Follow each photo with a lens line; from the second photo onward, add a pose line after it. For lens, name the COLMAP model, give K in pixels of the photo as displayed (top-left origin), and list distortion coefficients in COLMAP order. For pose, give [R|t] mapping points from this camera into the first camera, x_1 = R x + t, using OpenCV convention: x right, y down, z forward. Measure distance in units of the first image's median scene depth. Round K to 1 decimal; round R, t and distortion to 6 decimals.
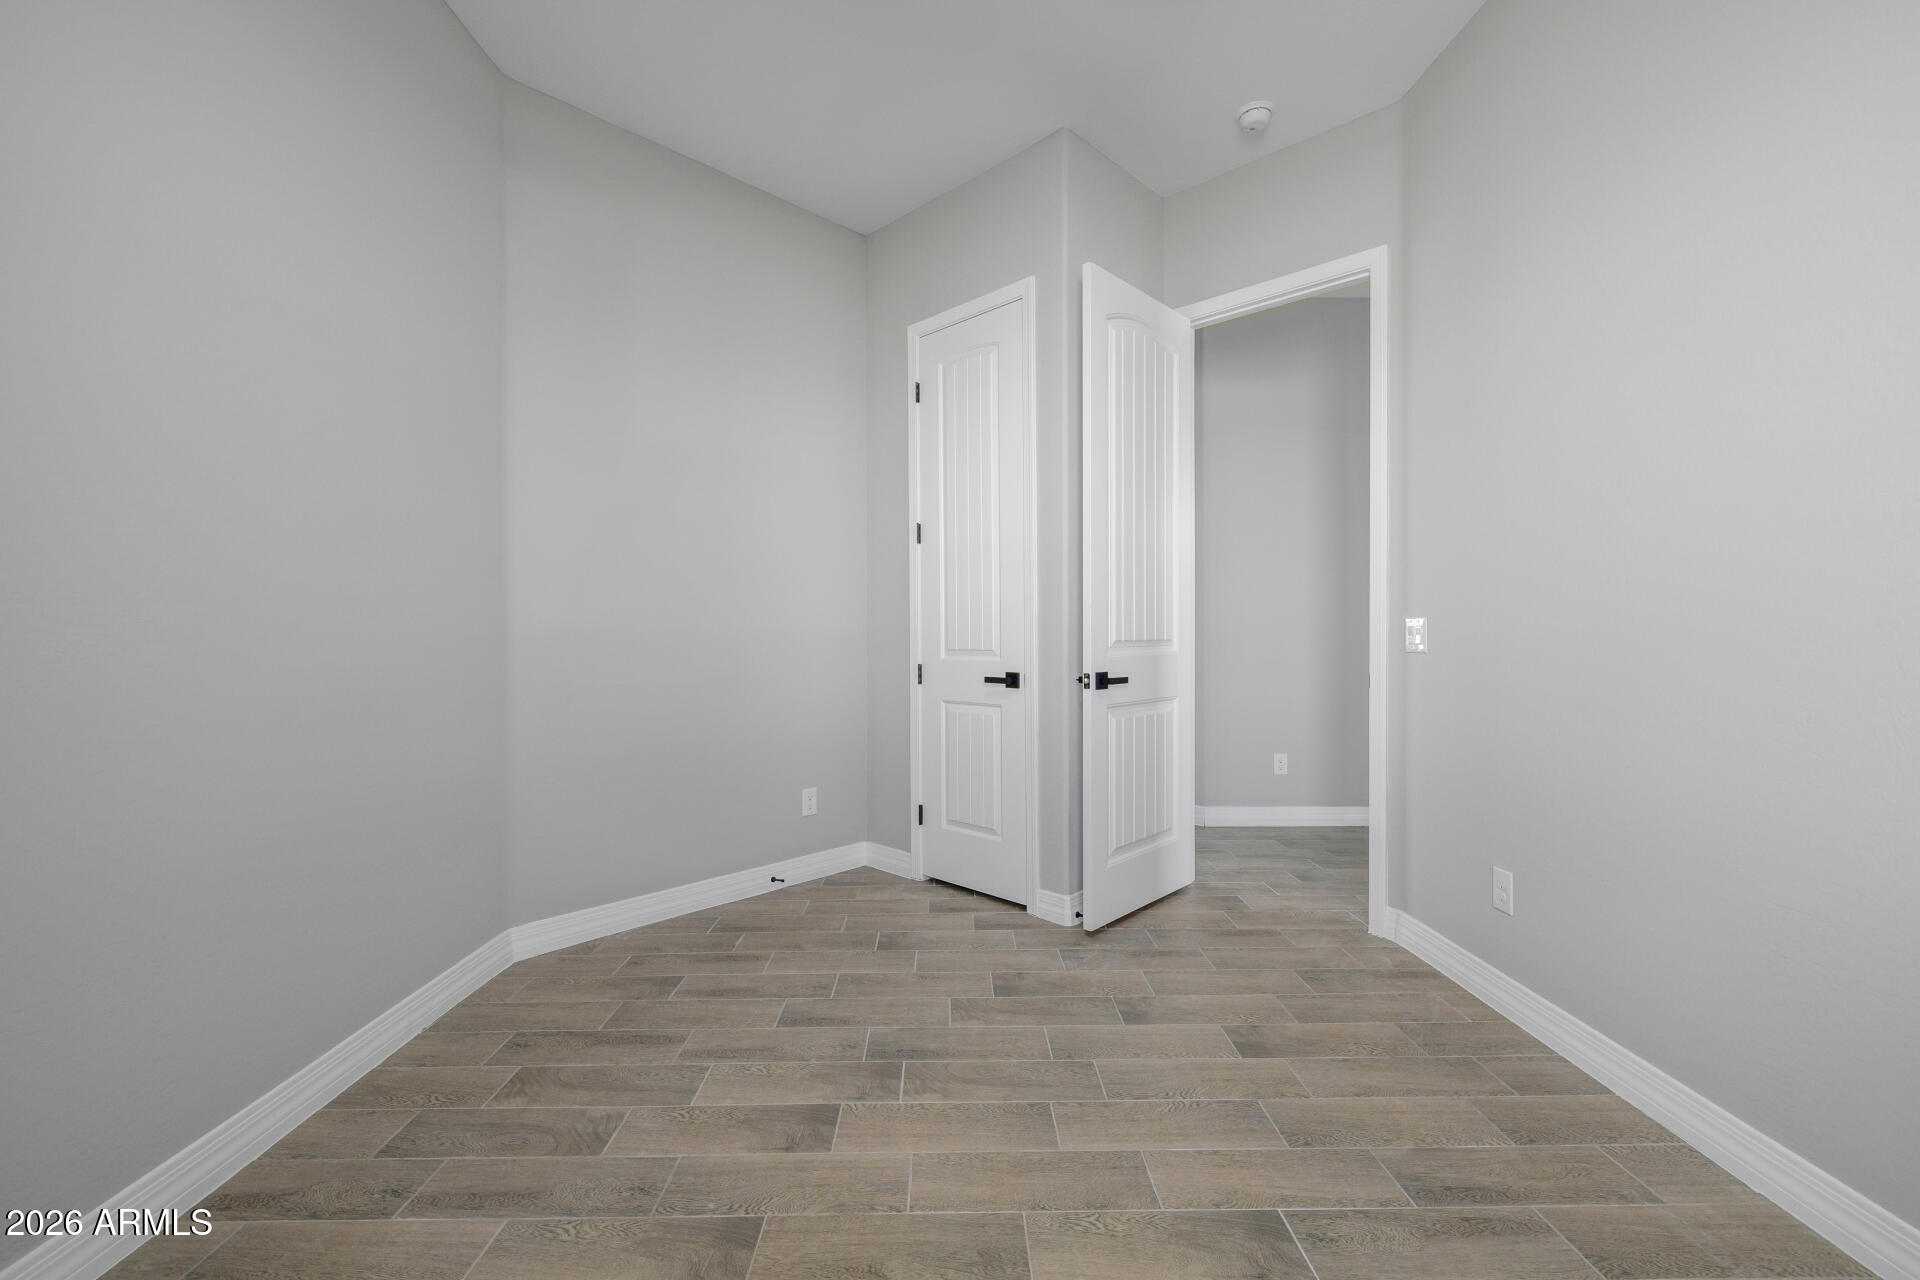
lens RADIAL K [[808.6, 0, 958.1], [0, 808.6, 638.6], [0, 0, 1]] dist [0.000227, 0.000320]
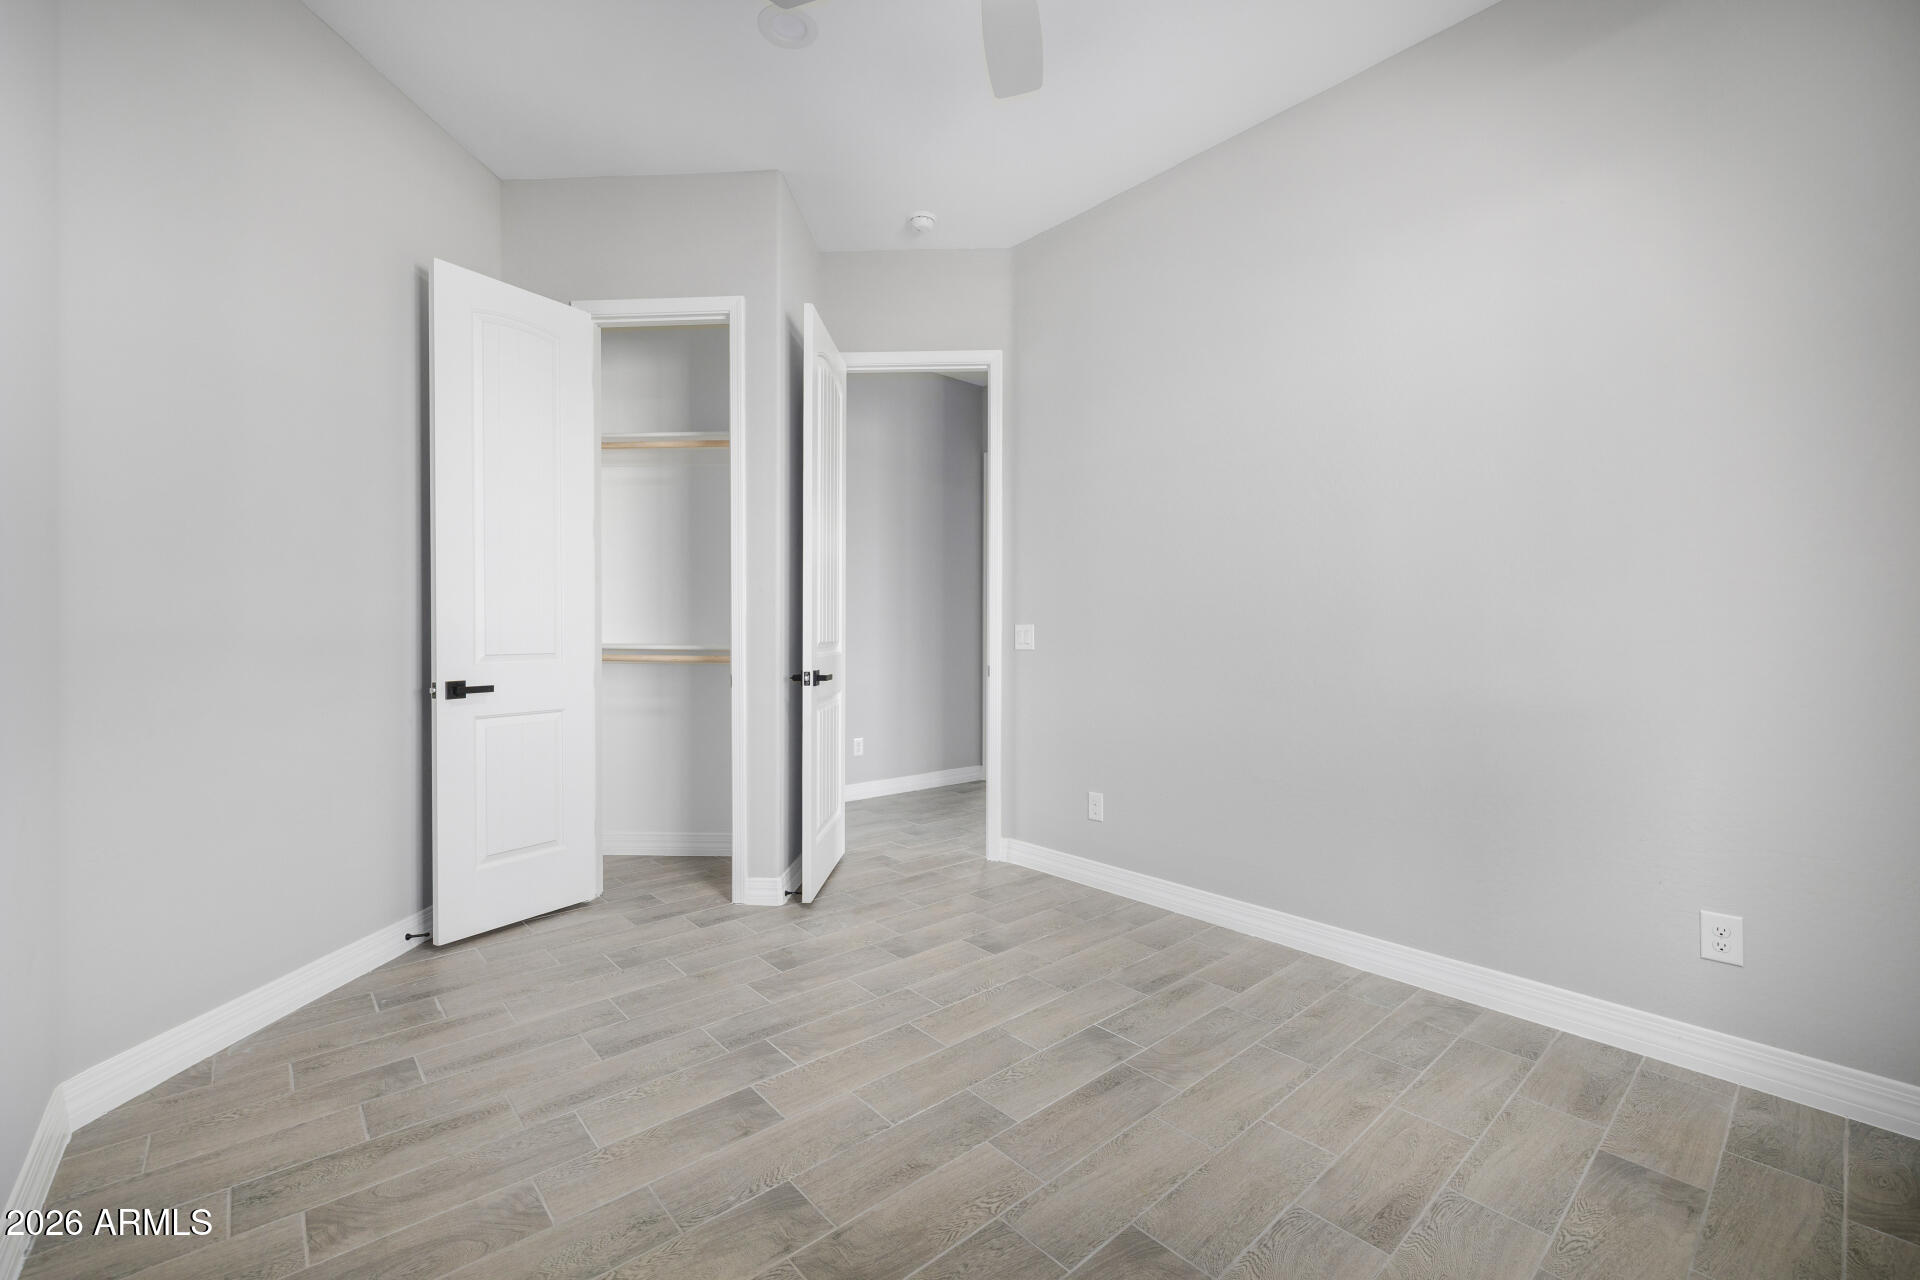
lens RADIAL K [[808.6, 0, 960.6], [0, 808.6, 639.8], [0, 0, 1]] dist [0.000227, 0.000320]
pose [[0.752696, -0.001030, 0.658368, -0.505071], [0.002159, 0.999997, -0.000904, 0.000729], [-0.658365, 0.002102, 0.752696, 0.028703]]
